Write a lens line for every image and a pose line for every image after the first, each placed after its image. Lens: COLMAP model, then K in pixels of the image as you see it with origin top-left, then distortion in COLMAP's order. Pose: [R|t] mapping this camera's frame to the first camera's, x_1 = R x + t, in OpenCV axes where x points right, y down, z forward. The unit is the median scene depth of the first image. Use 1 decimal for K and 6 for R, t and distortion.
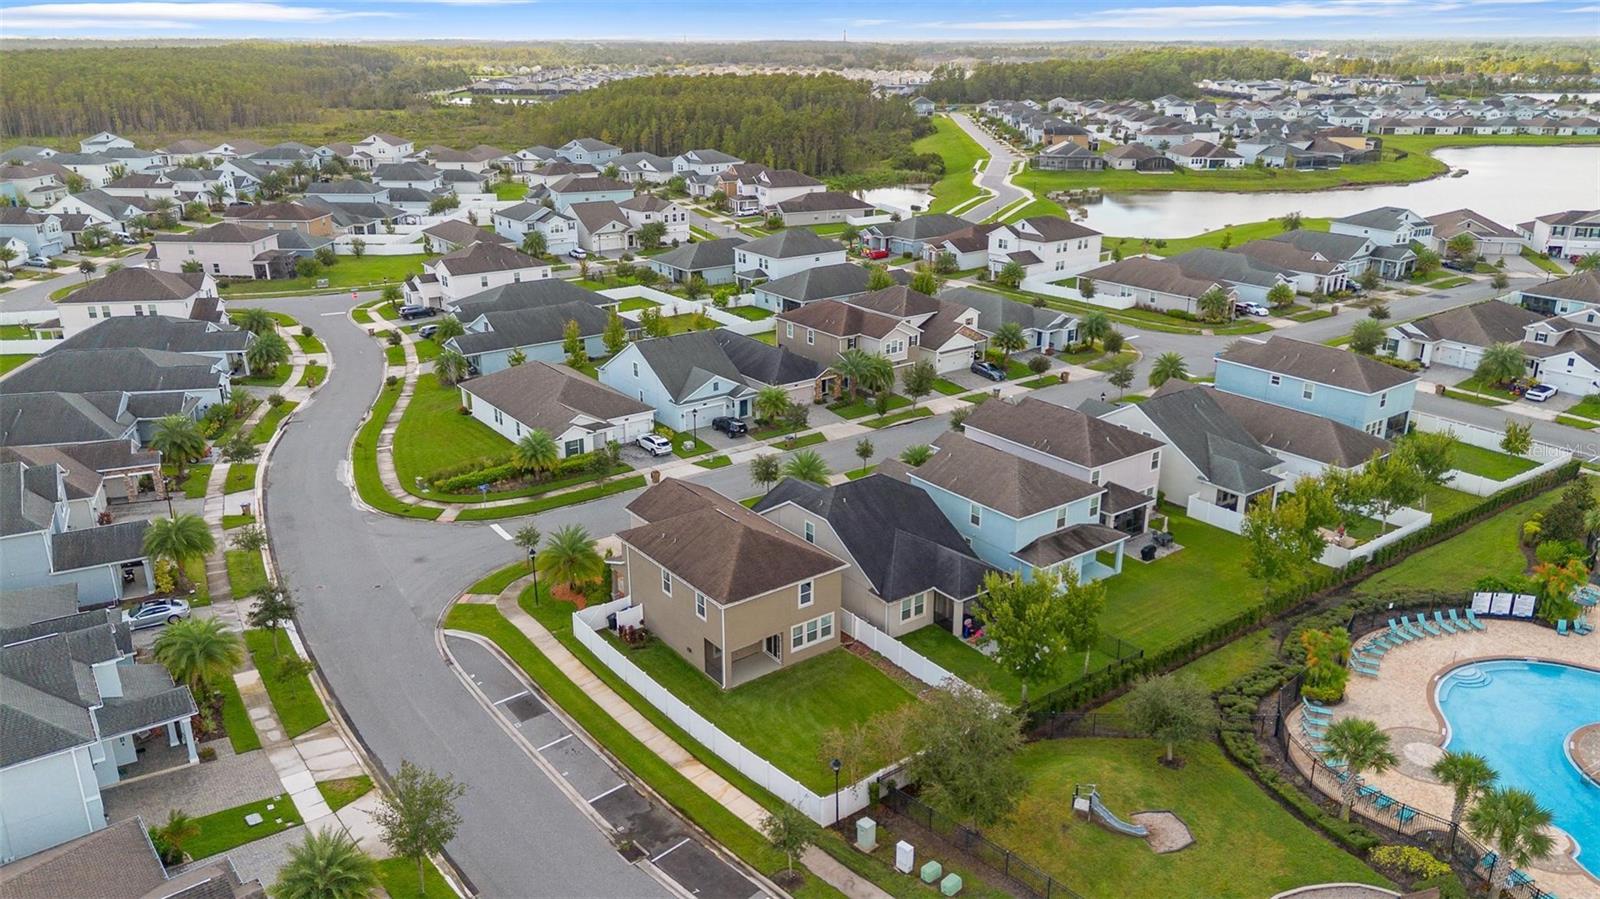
lens RADIAL K [[1152.1, 0, 804.0], [0, 1152.1, 435.1], [0, 0, 1]] dist [0.076568, -0.086268]
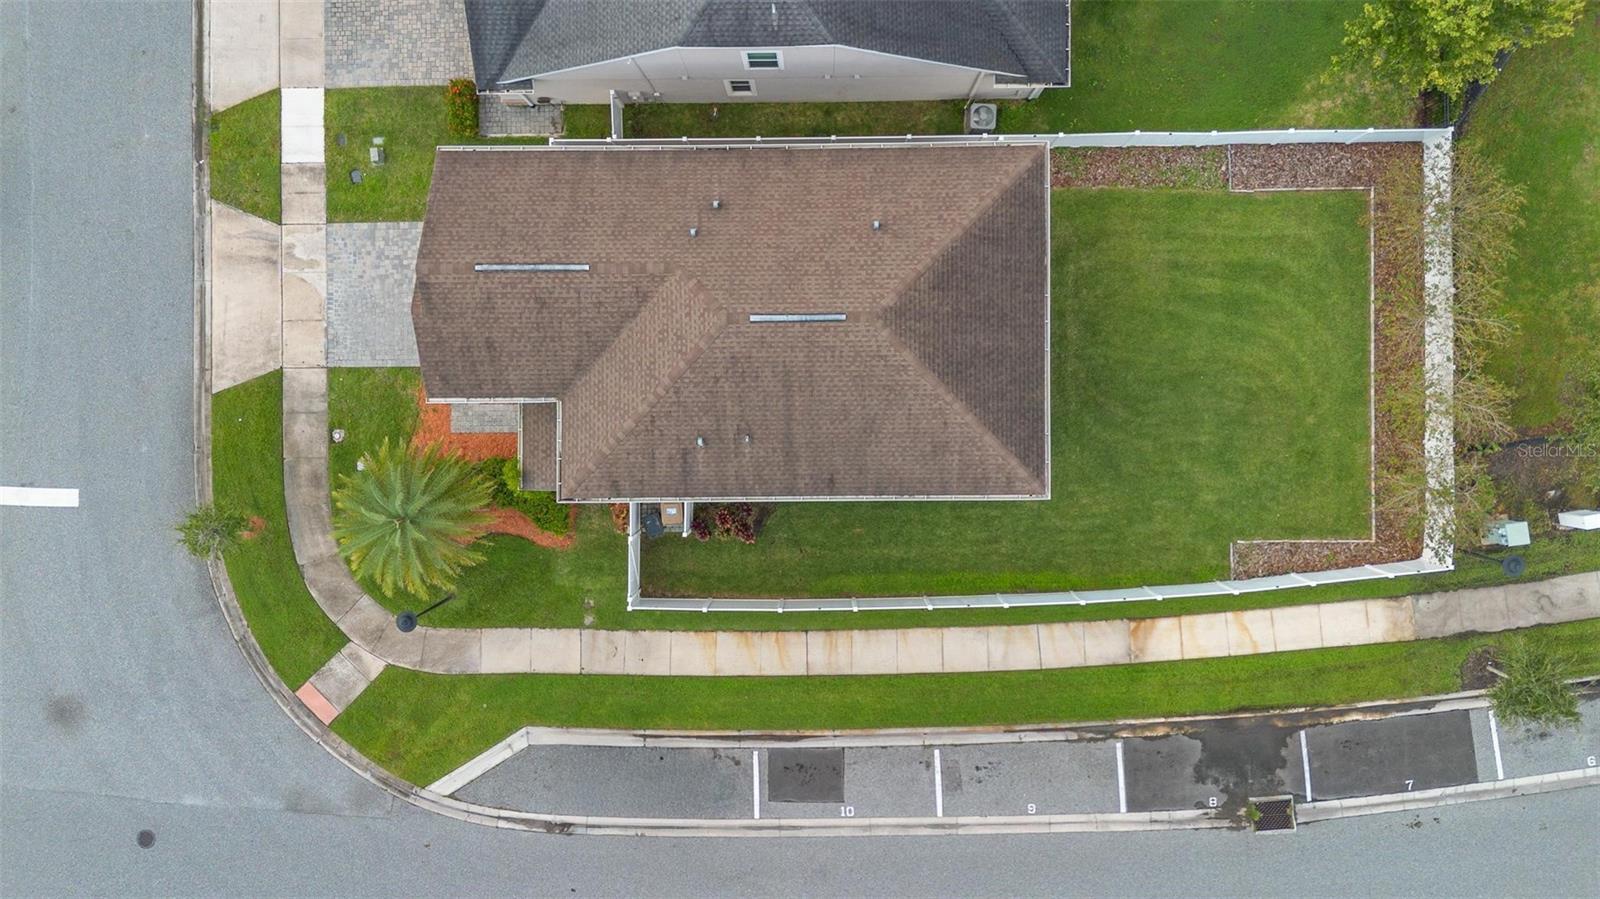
lens RADIAL K [[1128.2, 0, 802.8], [0, 1128.2, 451.0], [0, 0, 1]] dist [0.072261, -0.070278]
pose [[0.596963, -0.802268, -0.000436, -0.095379], [0.272818, 0.202491, 0.940515, -0.245872], [-0.754457, -0.561572, 0.339753, 0.740812]]
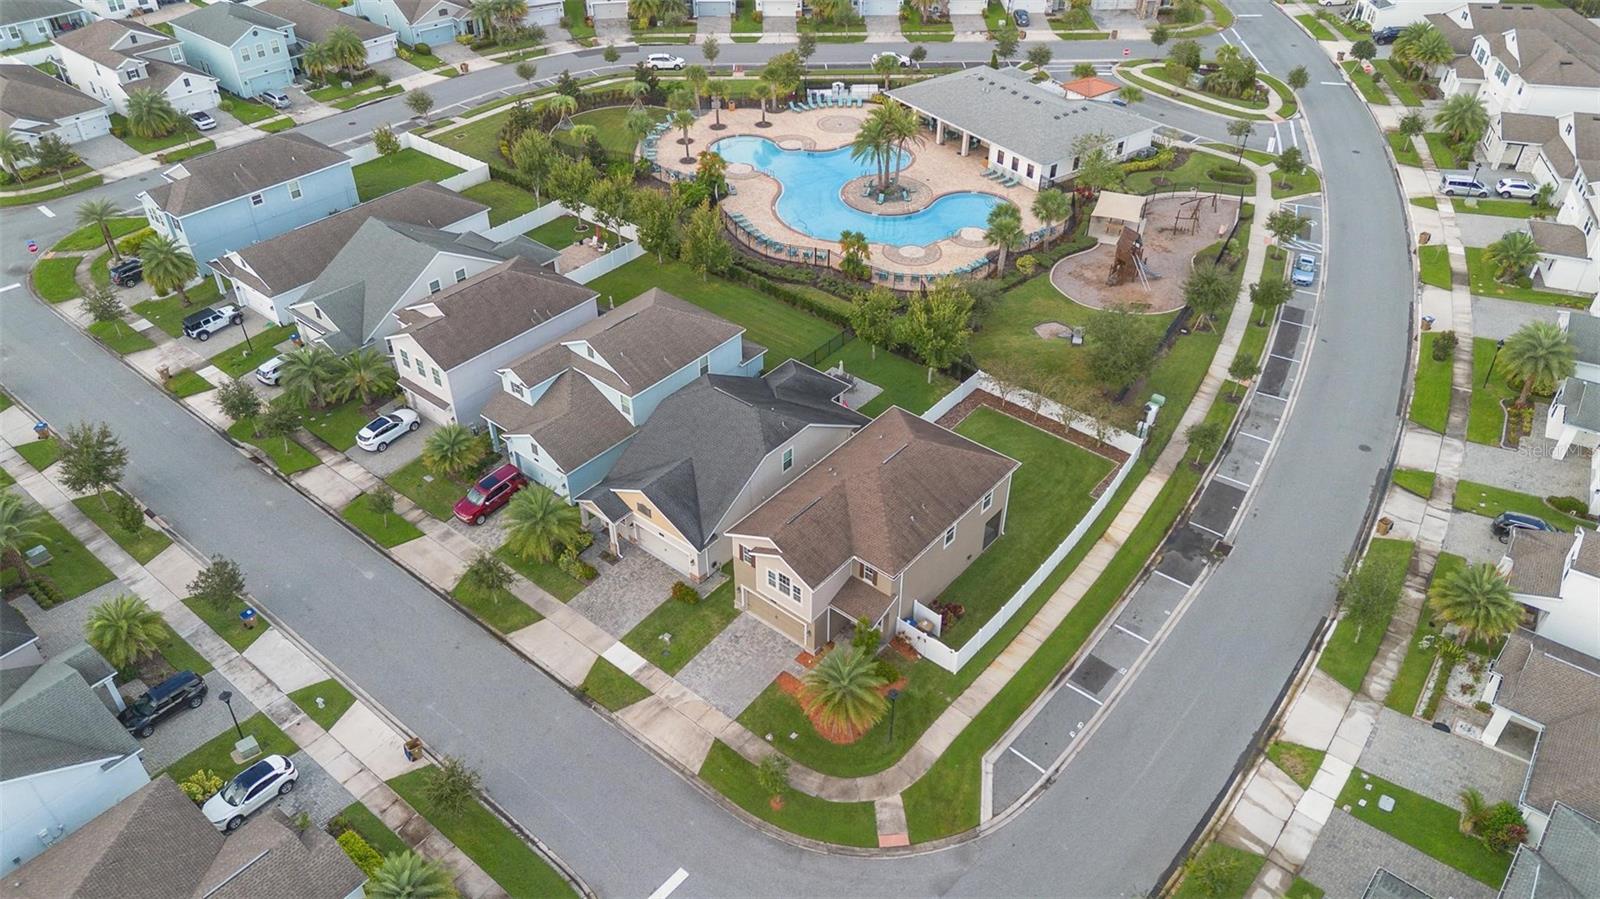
lens RADIAL K [[1128.2, 0, 802.8], [0, 1128.2, 451.0], [0, 0, 1]] dist [0.072261, -0.070278]
pose [[-0.233029, -0.592934, 0.770796, -0.650114], [0.309942, 0.705998, 0.636791, -0.461870], [-0.921756, 0.387292, 0.019257, 0.925578]]
